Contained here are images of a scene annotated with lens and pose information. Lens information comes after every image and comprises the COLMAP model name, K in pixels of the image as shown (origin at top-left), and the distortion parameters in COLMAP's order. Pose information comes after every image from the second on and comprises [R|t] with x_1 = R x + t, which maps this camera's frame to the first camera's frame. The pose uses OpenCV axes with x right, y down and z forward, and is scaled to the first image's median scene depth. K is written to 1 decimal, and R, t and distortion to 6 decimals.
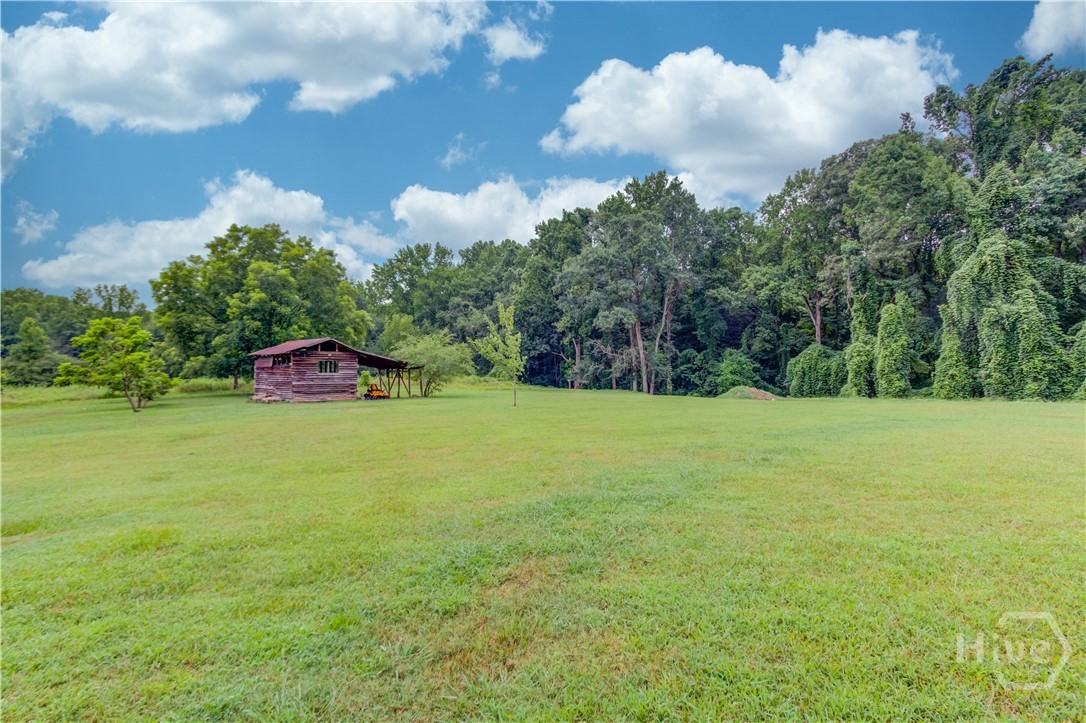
lens RADIAL K [[541.0, 0, 551.7], [0, 541.0, 363.9], [0, 0, 1]] dist [0.022502, 0.000627]
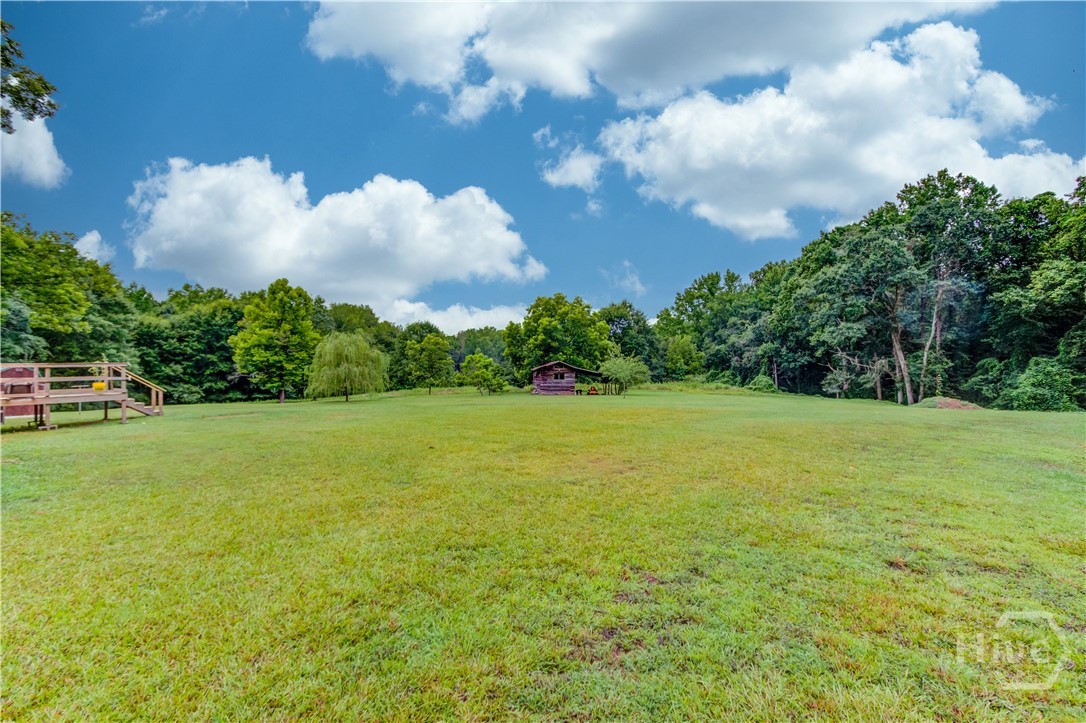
lens RADIAL K [[508.9, 0, 543.0], [0, 508.9, 361.5], [0, 0, 1]] dist [0.001664, 0.018773]
pose [[0.784031, -0.015418, -0.620530, 0.250505], [0.000404, 0.999704, -0.024328, -0.001527], [0.620721, 0.018823, 0.783805, -0.156524]]
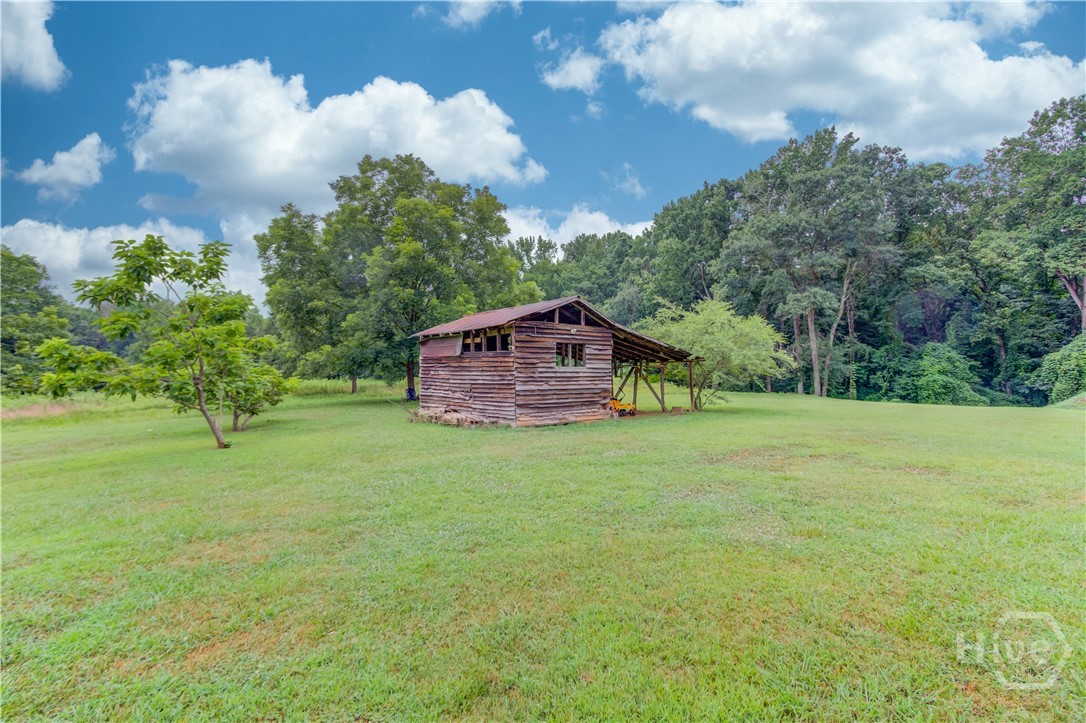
lens RADIAL K [[502.4, 0, 549.2], [0, 502.4, 367.2], [0, 0, 1]] dist [-0.000024, 0.000084]
pose [[0.993076, -0.003362, -0.117429, -0.153148], [0.003425, 0.999994, 0.000341, 0.006719], [0.117427, -0.000741, 0.993081, 0.216584]]
